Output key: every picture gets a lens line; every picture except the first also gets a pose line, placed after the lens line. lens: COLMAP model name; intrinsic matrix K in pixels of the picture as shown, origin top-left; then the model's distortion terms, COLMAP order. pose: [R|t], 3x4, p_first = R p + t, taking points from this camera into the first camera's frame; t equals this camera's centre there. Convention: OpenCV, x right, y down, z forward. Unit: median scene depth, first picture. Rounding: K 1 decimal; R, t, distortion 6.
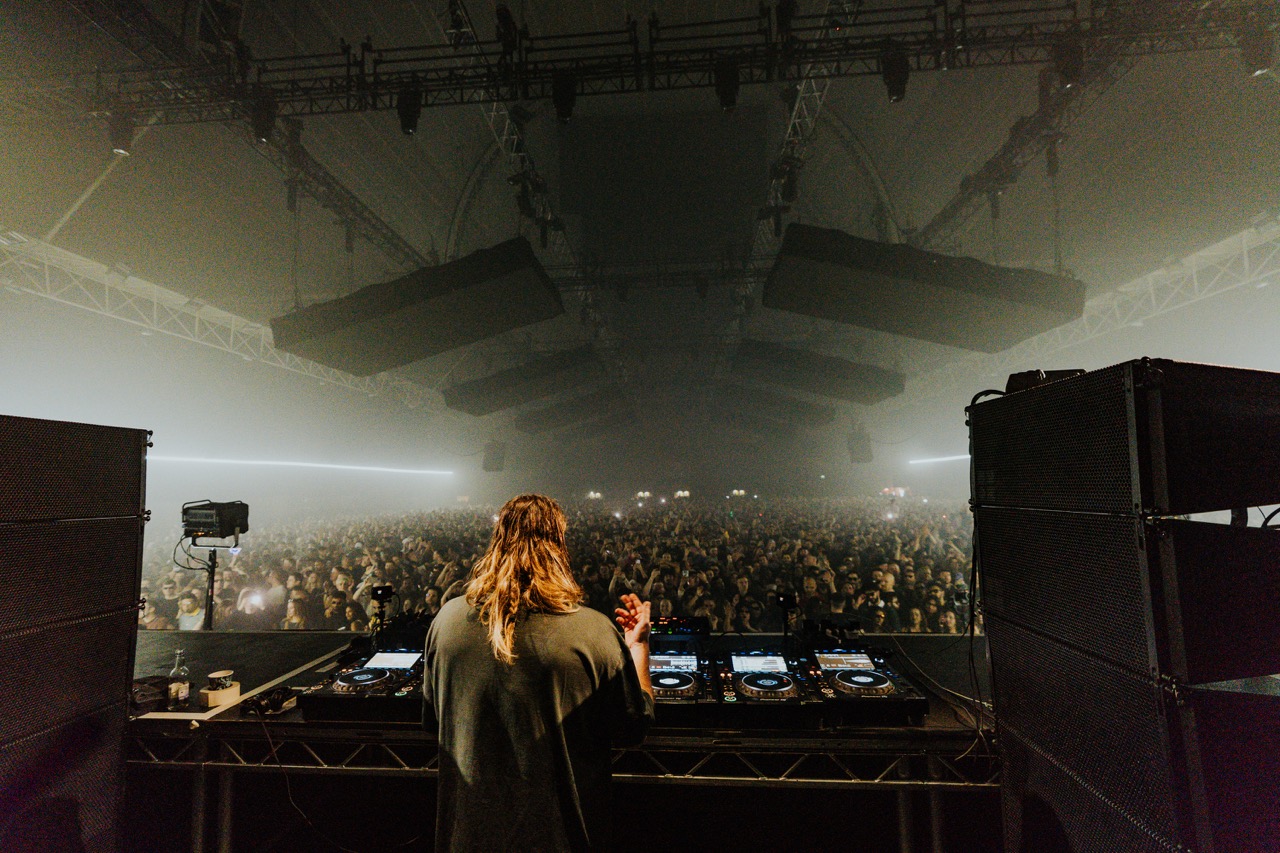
lens RADIAL K [[557.5, 0, 642.9], [0, 557.5, 451.4], [0, 0, 1]] dist [-0.001121, -0.000016]
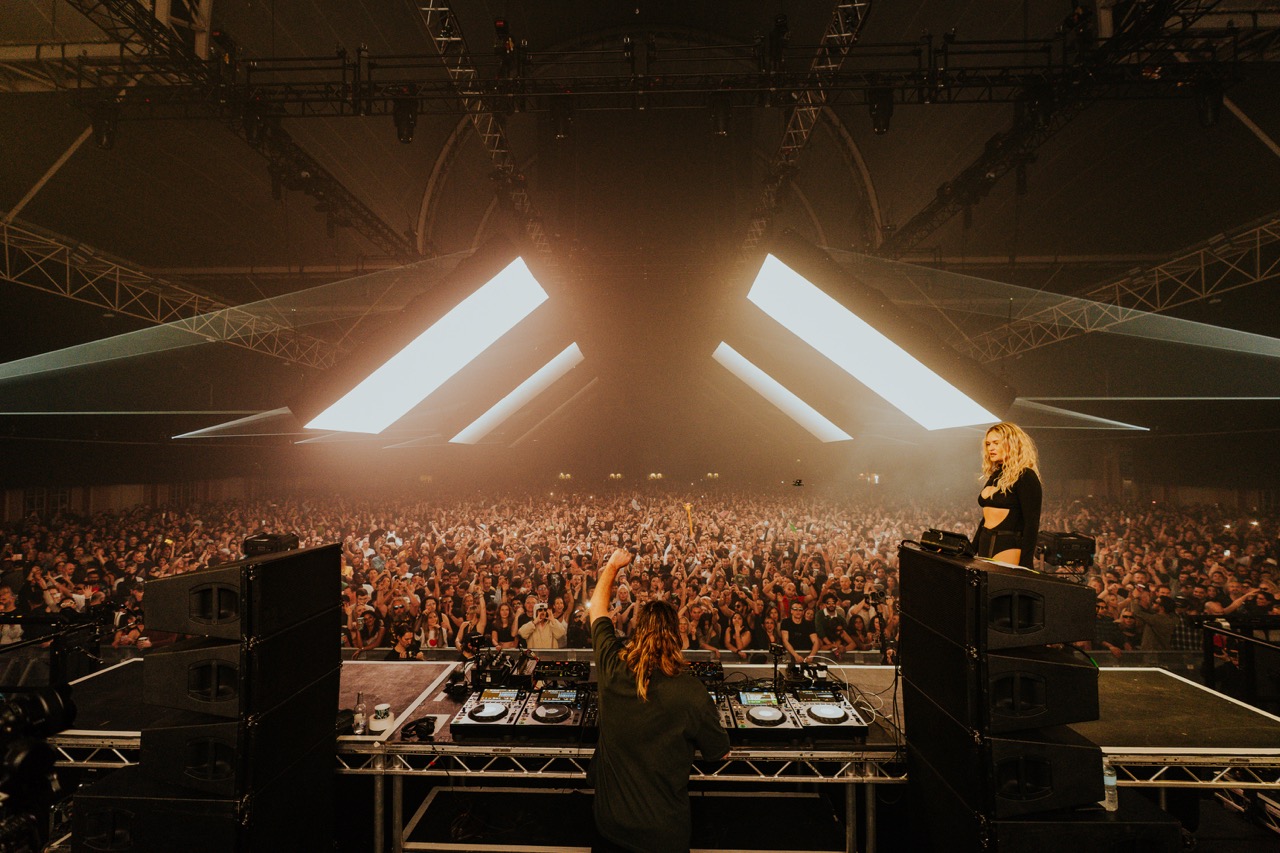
lens RADIAL K [[595.2, 0, 639.5], [0, 595.2, 447.7], [0, 0, 1]] dist [-0.000806, 0.000081]
pose [[0.998479, 0.017284, 0.052352, -0.191979], [-0.019670, 0.998775, 0.045410, -0.332499], [-0.051503, -0.046371, 0.997596, -0.498315]]
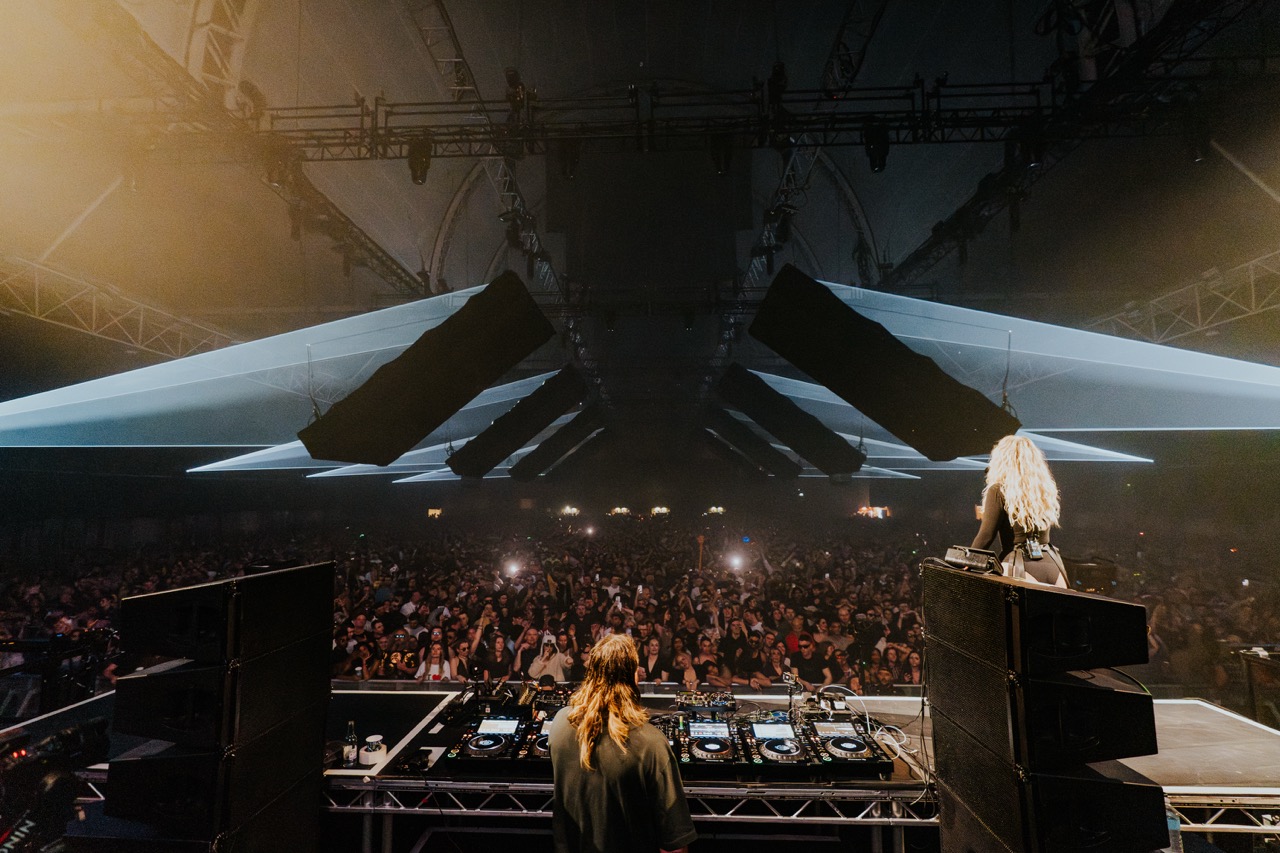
lens RADIAL K [[581.8, 0, 636.2], [0, 581.8, 446.1], [0, 0, 1]] dist [-0.001367, 0.000277]
pose [[0.999106, 0.018033, 0.038226, -0.192371], [-0.017370, 0.999694, -0.017604, -0.281788], [-0.038532, 0.016924, 0.999114, -0.417948]]
